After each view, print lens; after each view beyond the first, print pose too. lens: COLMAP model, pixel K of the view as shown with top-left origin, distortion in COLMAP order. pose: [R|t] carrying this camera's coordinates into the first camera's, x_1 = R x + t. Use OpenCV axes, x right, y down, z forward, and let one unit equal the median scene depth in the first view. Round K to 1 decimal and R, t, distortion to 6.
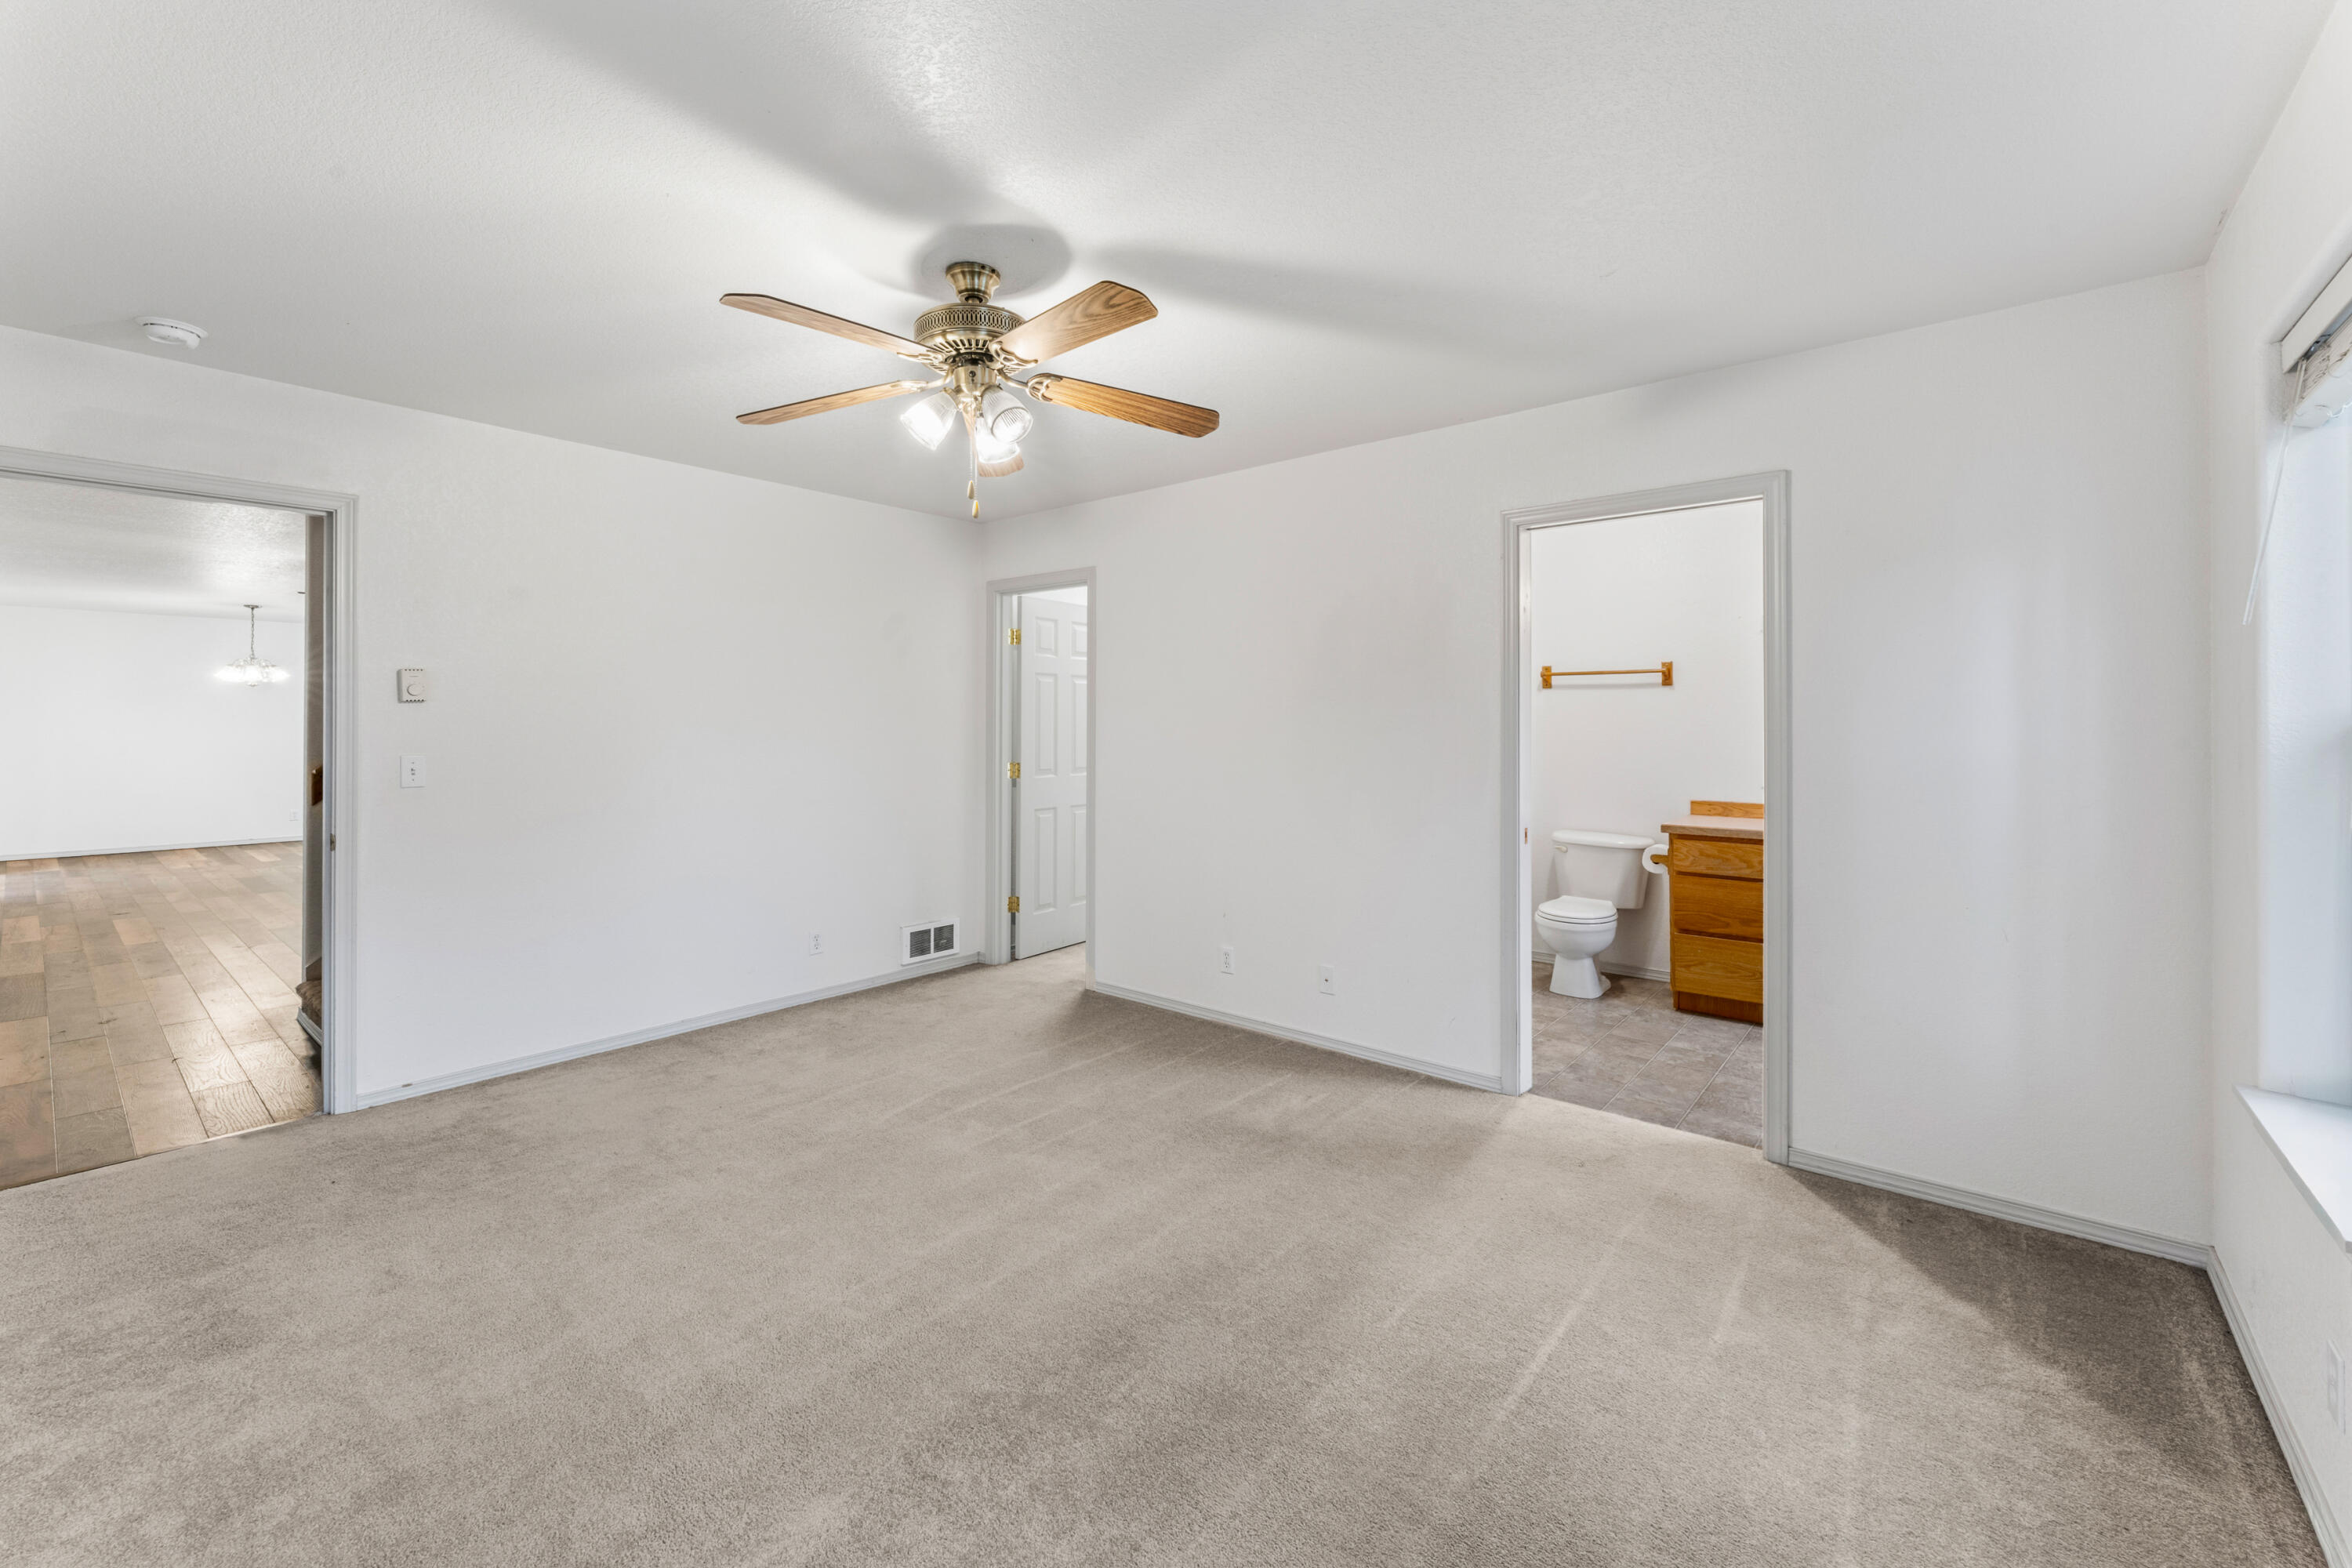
lens RADIAL K [[956.6, 0, 1188.6], [0, 956.6, 728.2], [0, 0, 1]] dist [0.001868, 0.000251]
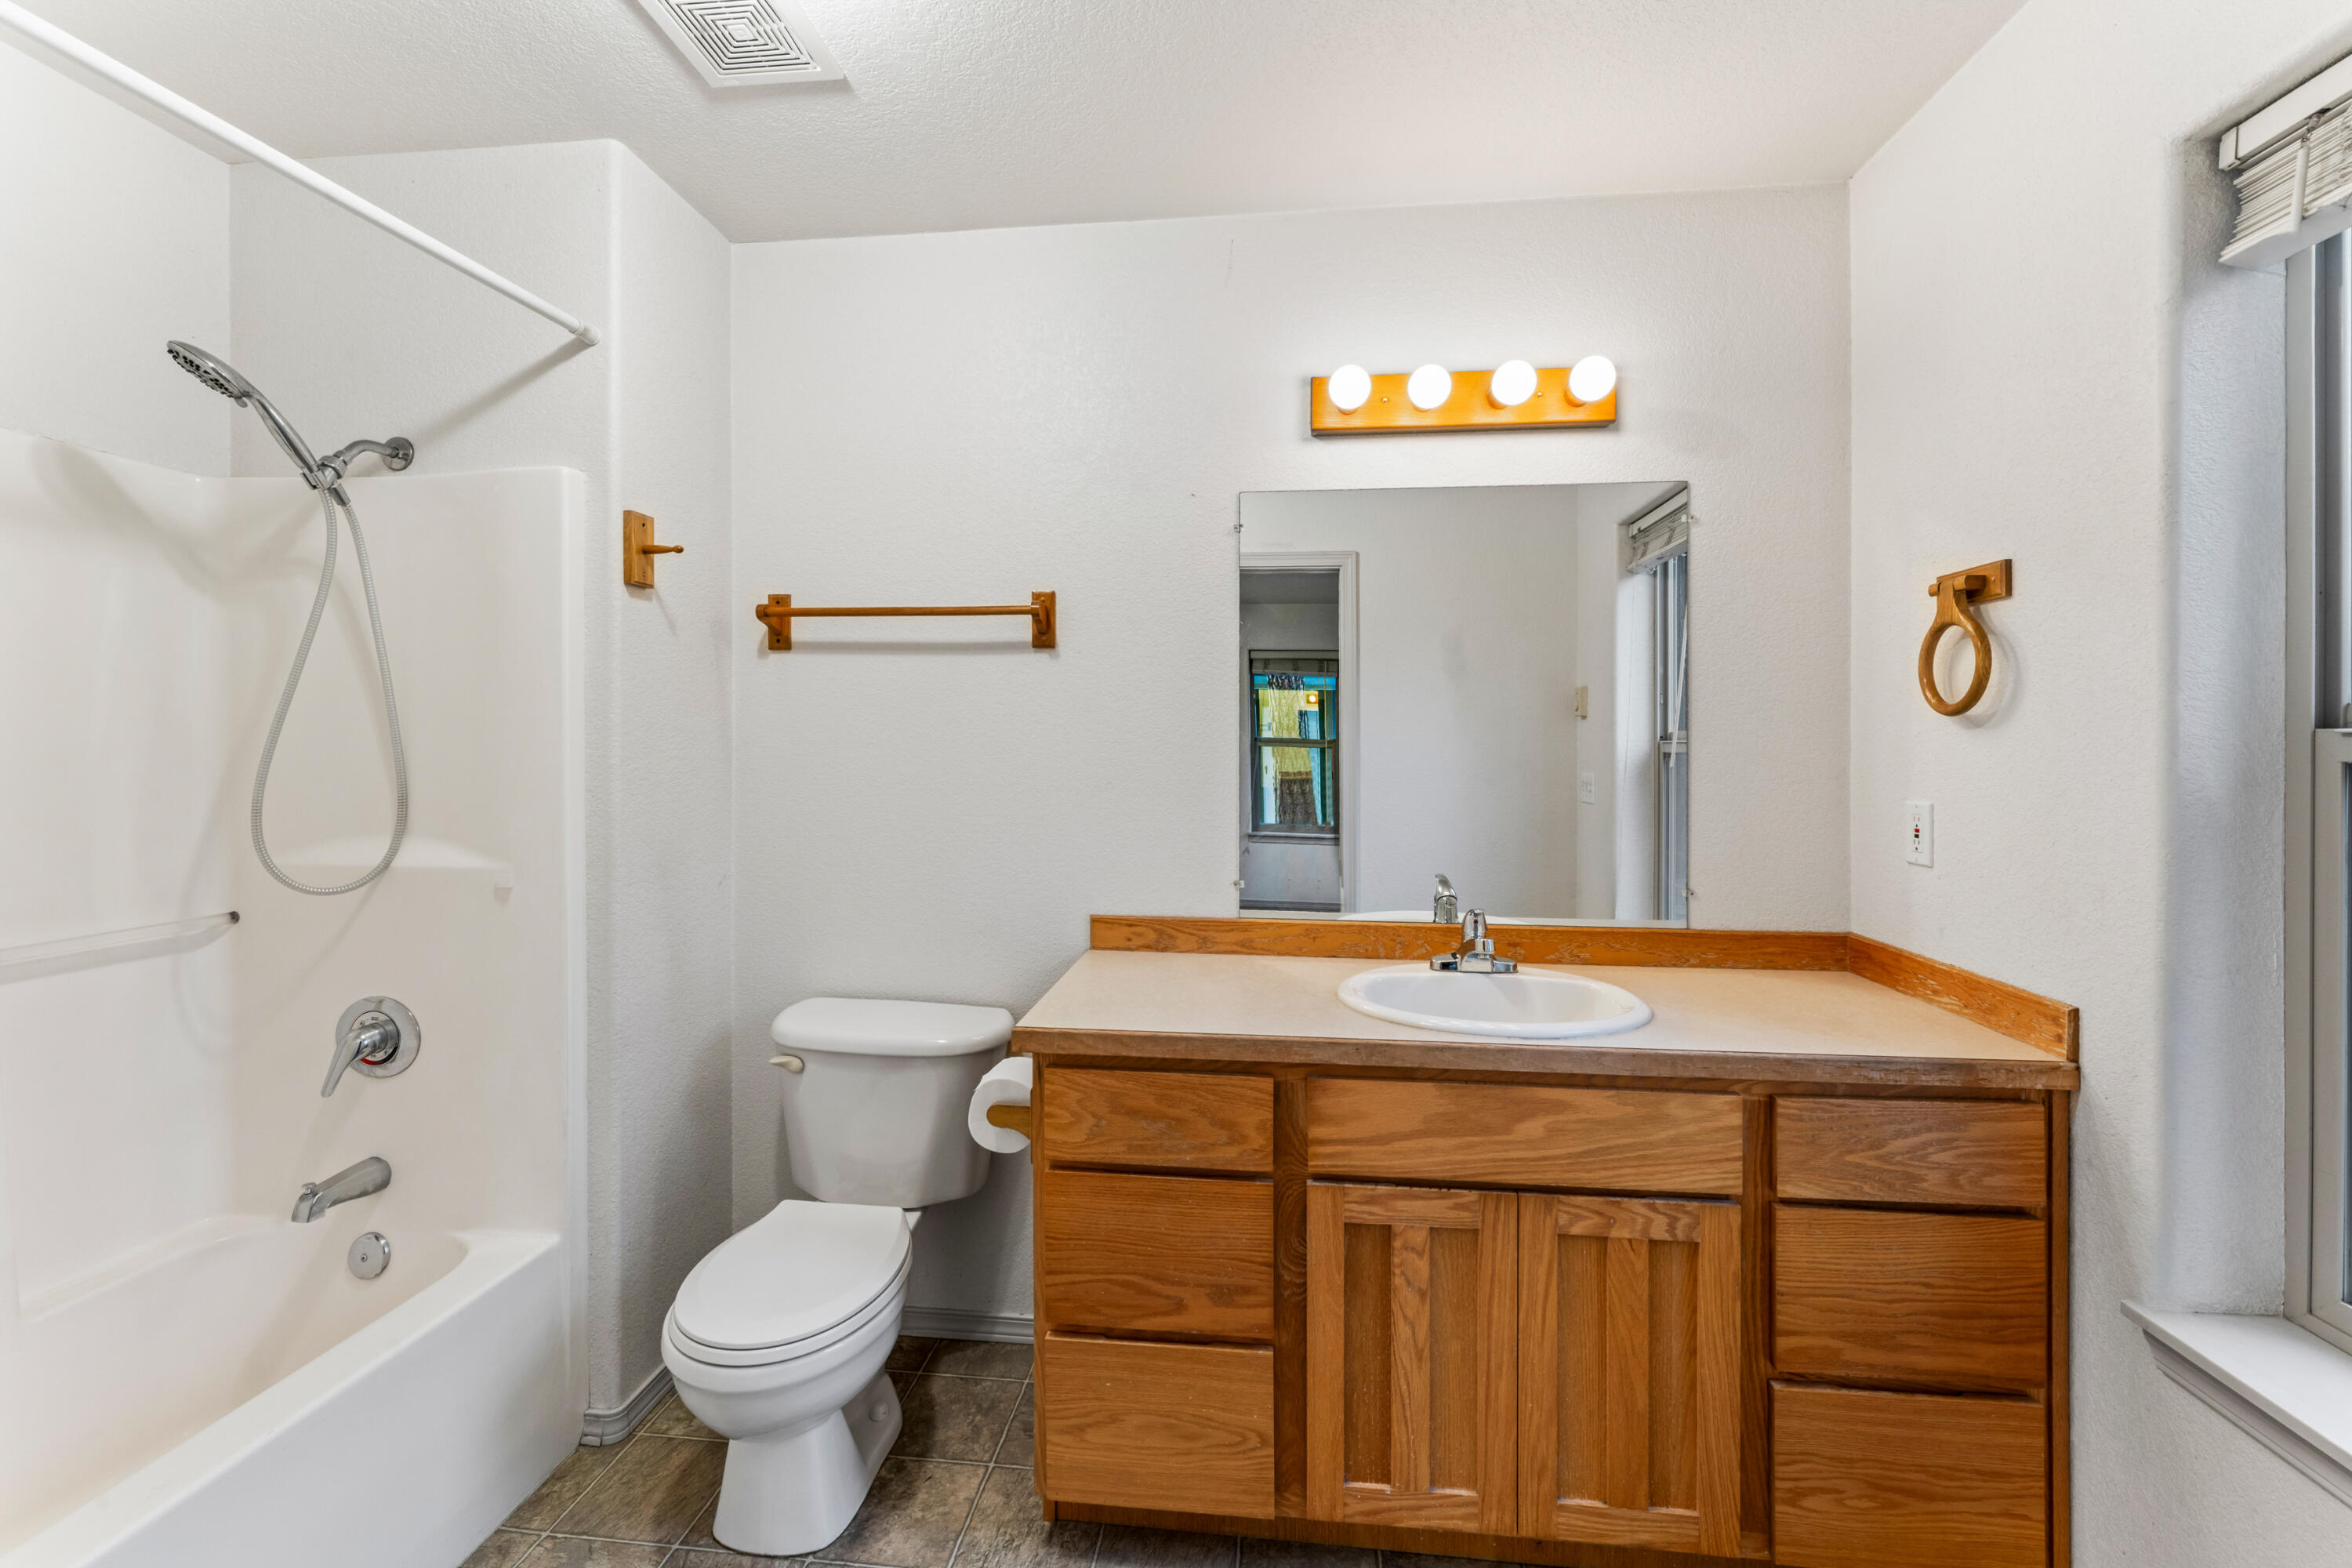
lens RADIAL K [[956.6, 0, 1188.6], [0, 956.6, 728.2], [0, 0, 1]] dist [0.001868, 0.000251]
pose [[0.838163, 0.012427, 0.545279, 0.334175], [-0.003484, 0.999842, -0.017430, -0.001257], [-0.545409, 0.012710, 0.838073, 0.630099]]
